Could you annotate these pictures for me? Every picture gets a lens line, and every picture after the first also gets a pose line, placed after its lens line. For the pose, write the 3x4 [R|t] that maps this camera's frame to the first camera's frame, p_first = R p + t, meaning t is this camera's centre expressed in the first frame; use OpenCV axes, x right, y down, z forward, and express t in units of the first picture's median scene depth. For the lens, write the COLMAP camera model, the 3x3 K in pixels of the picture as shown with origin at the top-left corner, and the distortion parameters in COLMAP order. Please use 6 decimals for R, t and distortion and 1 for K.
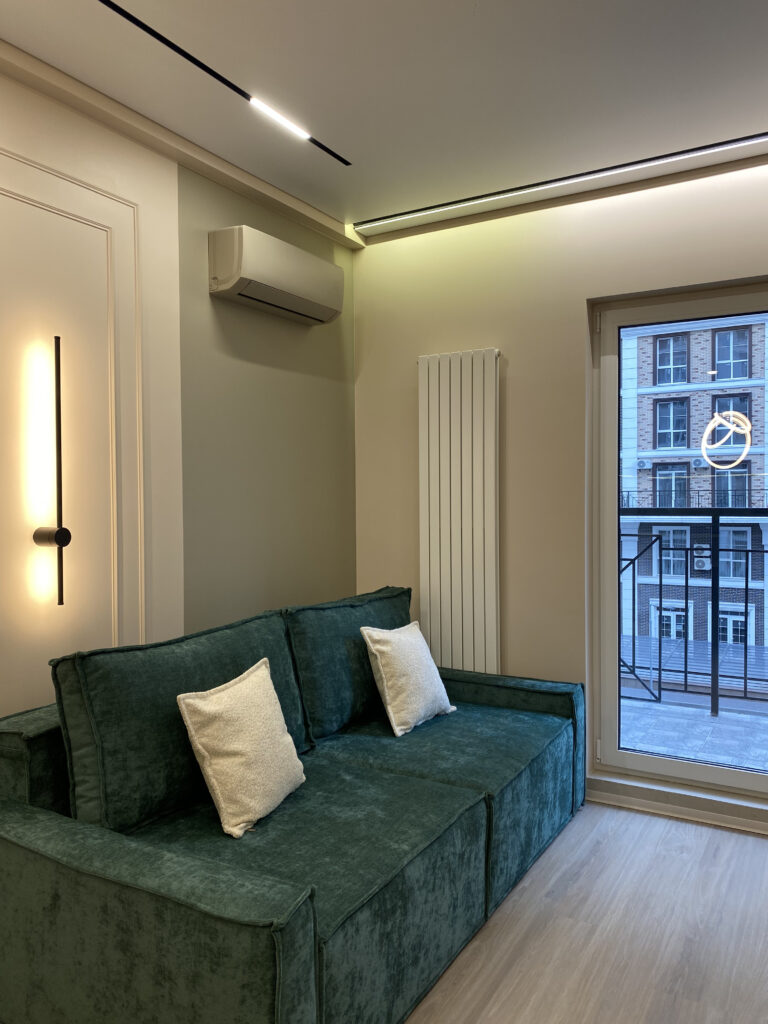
lens RADIAL K [[775.1, 0, 388.2], [0, 775.1, 509.8], [0, 0, 1]] dist [0.050775, -0.088639]
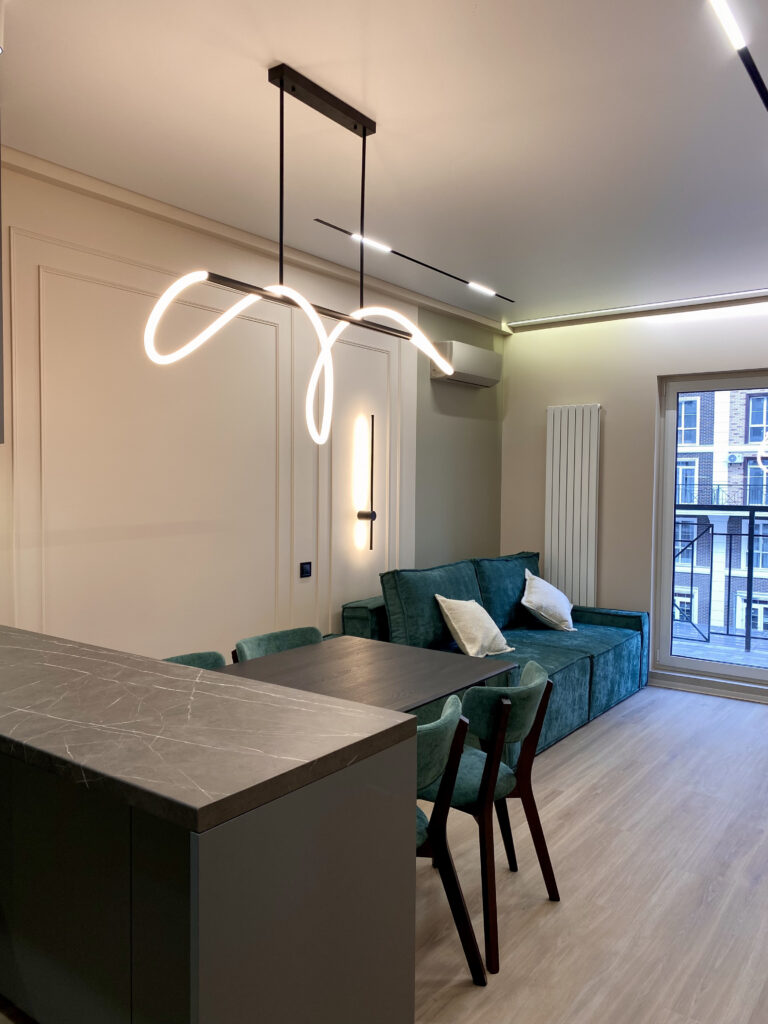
lens RADIAL K [[775.1, 0, 374.5], [0, 775.1, 510.5], [0, 0, 1]] dist [0.050775, -0.088639]
pose [[0.992361, 0.021345, -0.121506, -0.144823], [-0.019157, 0.999633, 0.019149, -0.012638], [0.121870, -0.016675, 0.992406, -0.789454]]
